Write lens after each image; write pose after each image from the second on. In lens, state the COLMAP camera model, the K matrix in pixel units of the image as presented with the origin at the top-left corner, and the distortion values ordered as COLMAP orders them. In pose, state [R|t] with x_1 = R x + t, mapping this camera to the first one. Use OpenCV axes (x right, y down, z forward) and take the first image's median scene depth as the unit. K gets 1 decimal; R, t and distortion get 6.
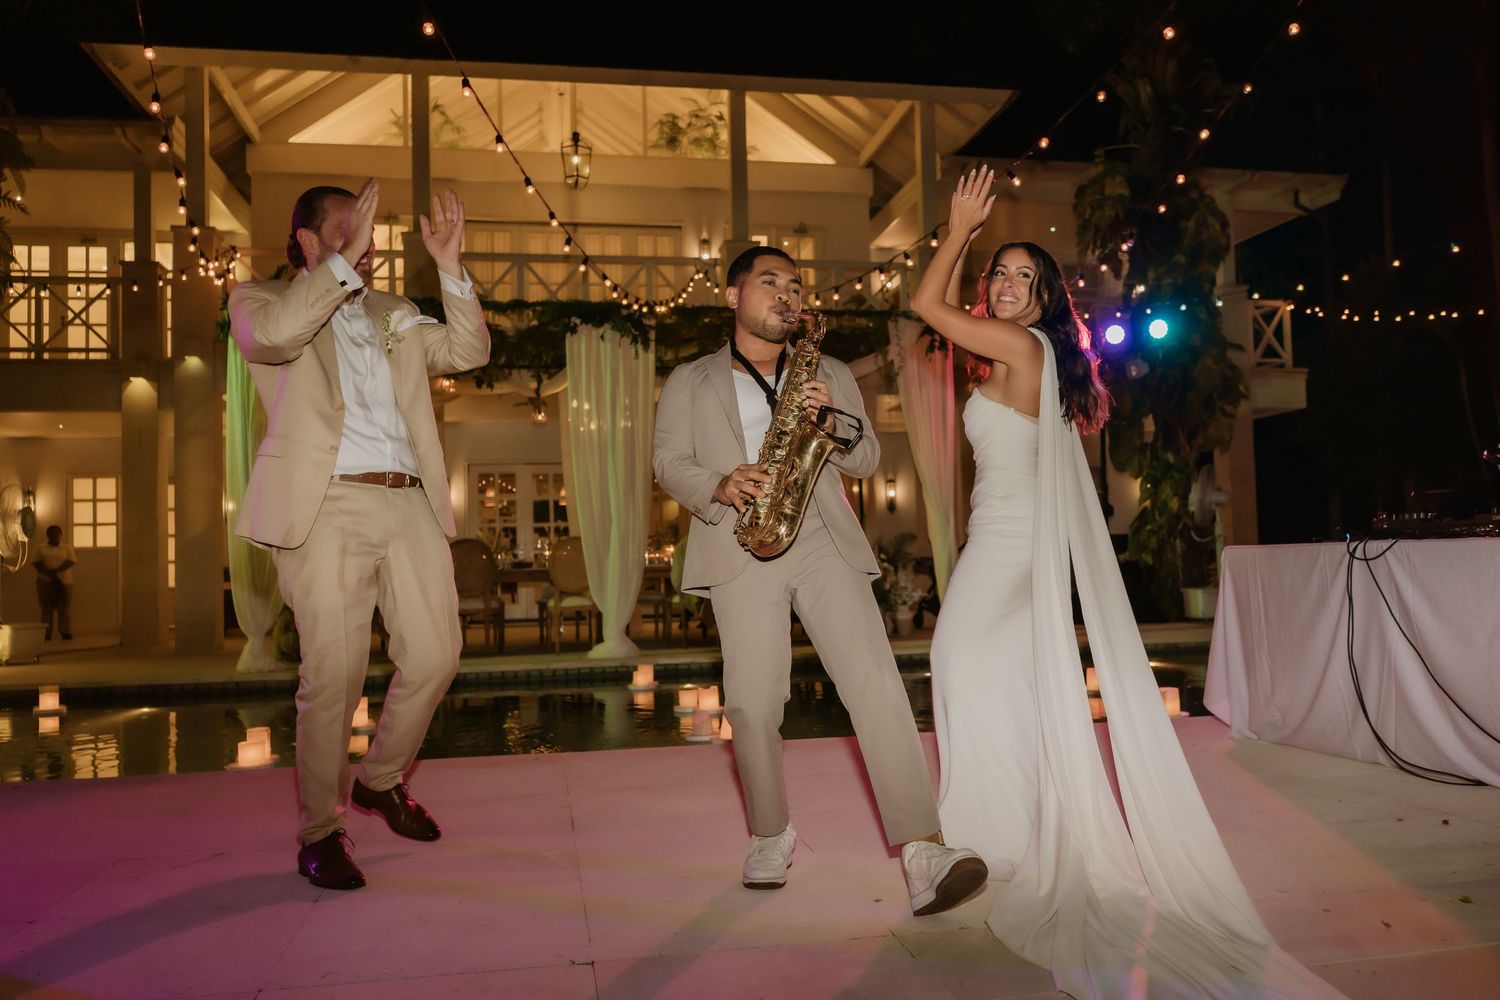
lens RADIAL K [[1176.5, 0, 757.0], [0, 1176.5, 500.6], [0, 0, 1]] dist [-0.003863, -0.006664]
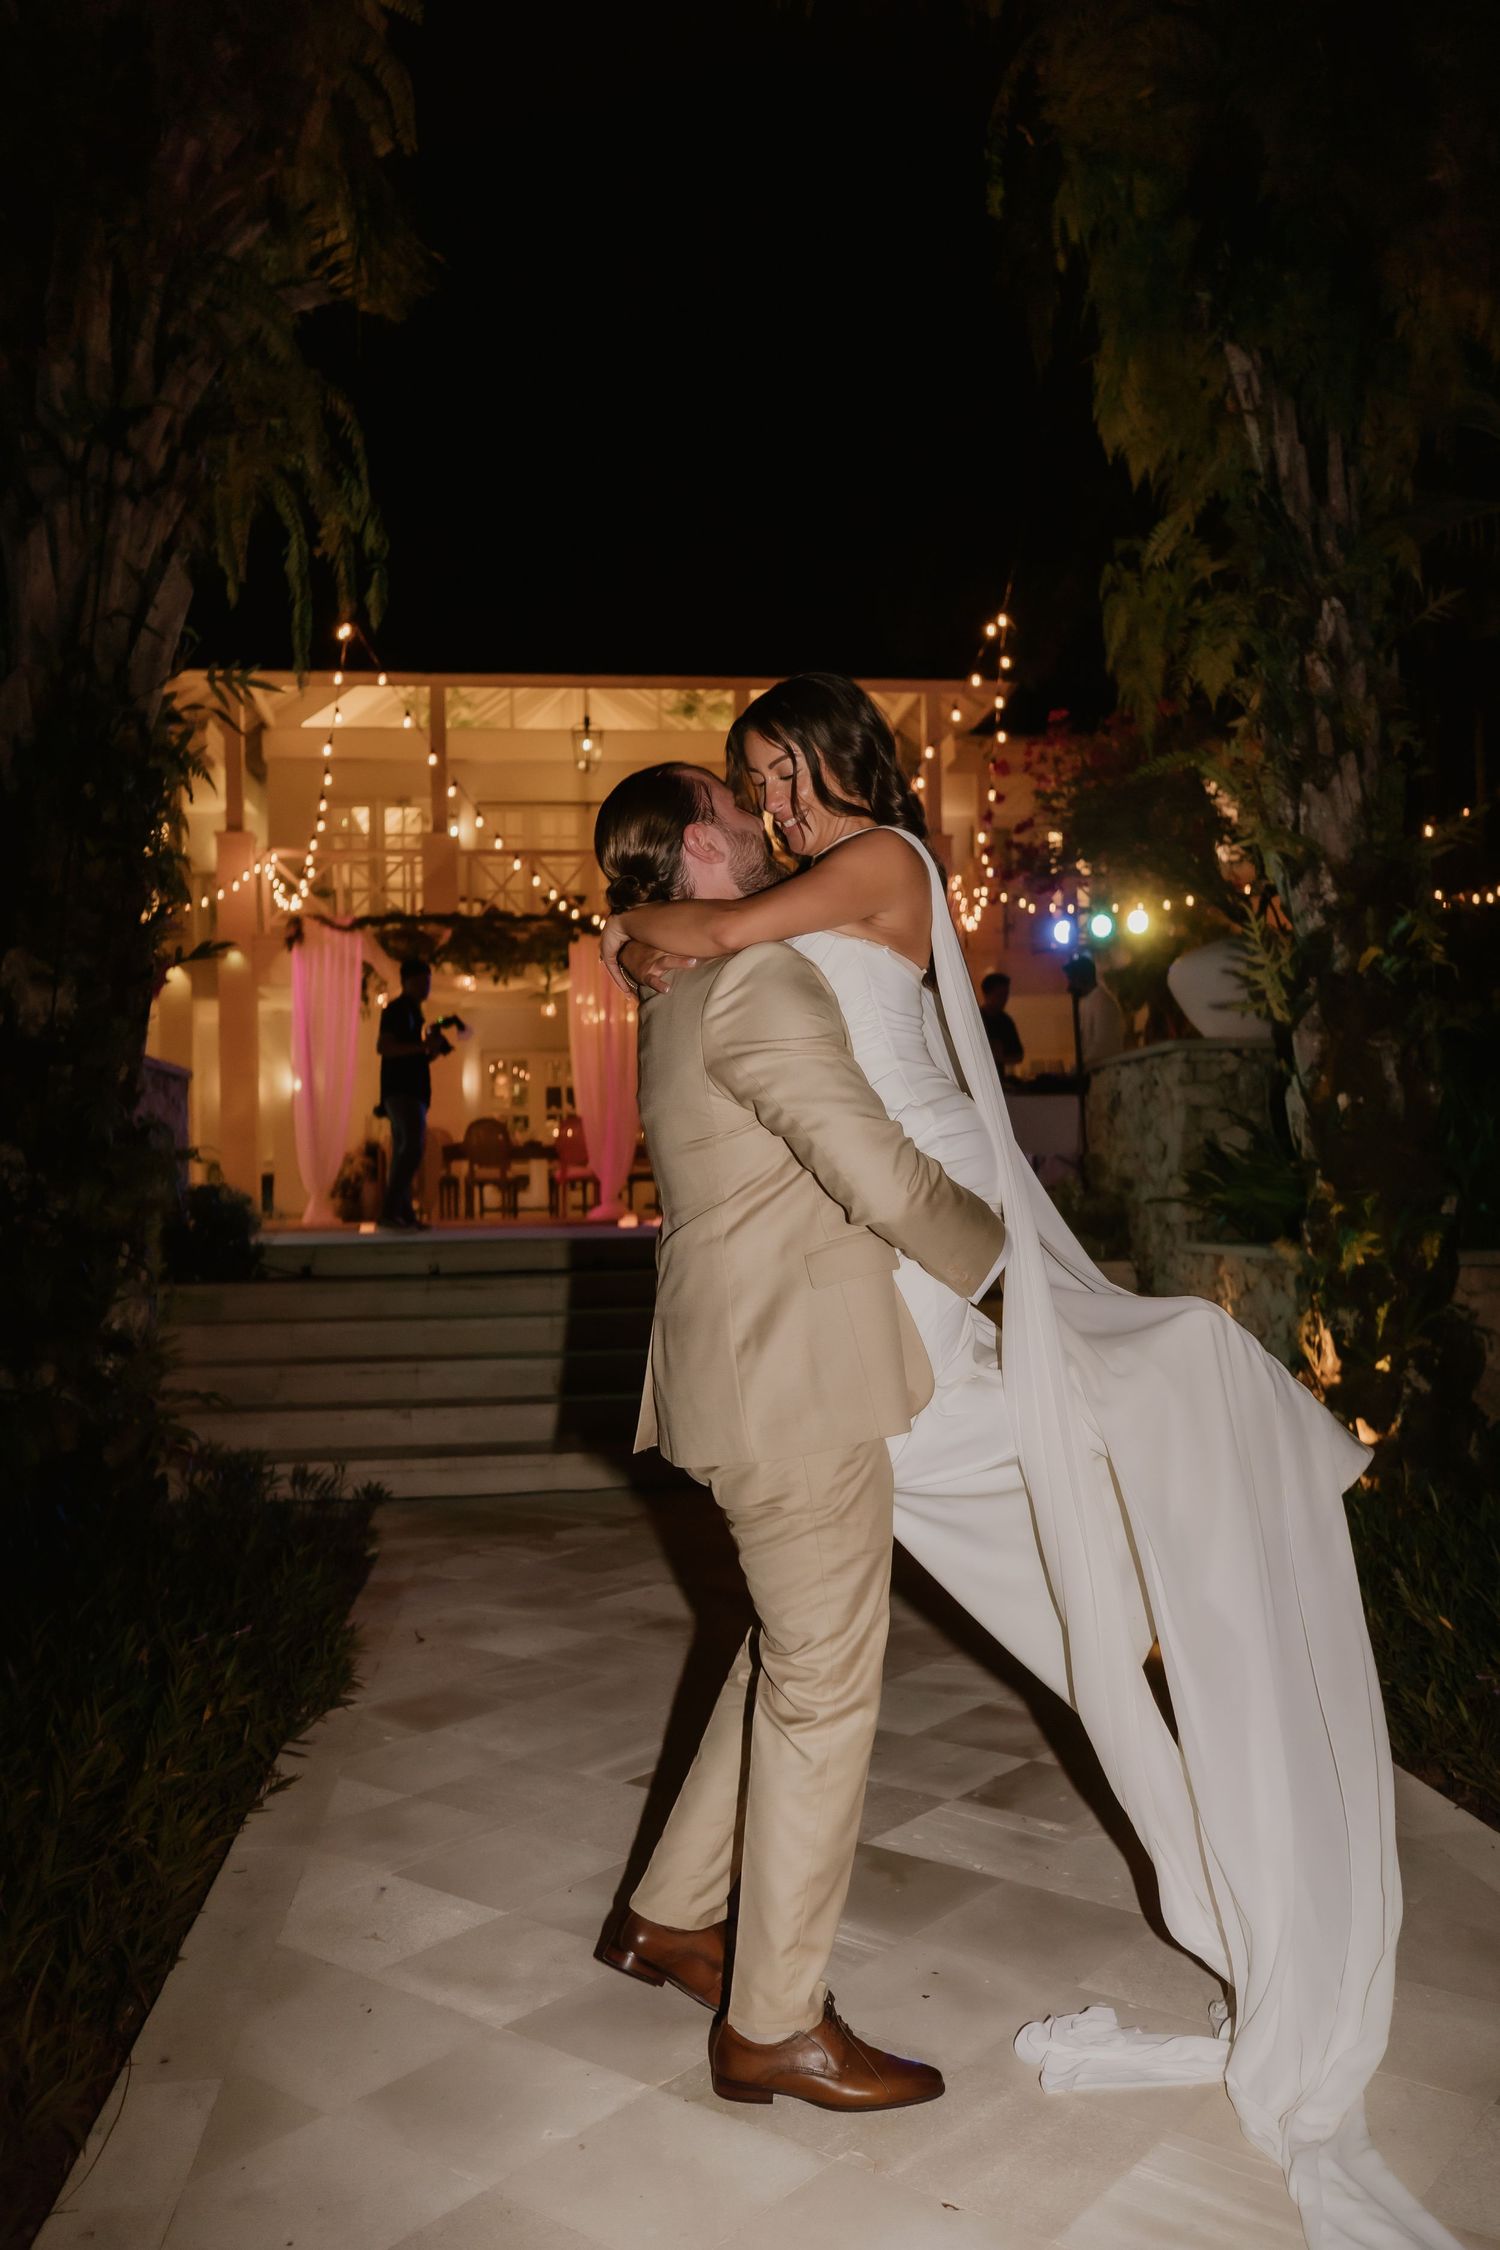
lens RADIAL K [[1764.7, 0, 761.6], [0, 1764.7, 1137.6], [0, 0, 1]] dist [-0.003863, -0.006664]
pose [[0.997433, 0.003764, -0.071514, 0.101665], [-0.001921, 0.999665, 0.025816, 0.004443], [0.071587, -0.025612, 0.997105, -0.488809]]
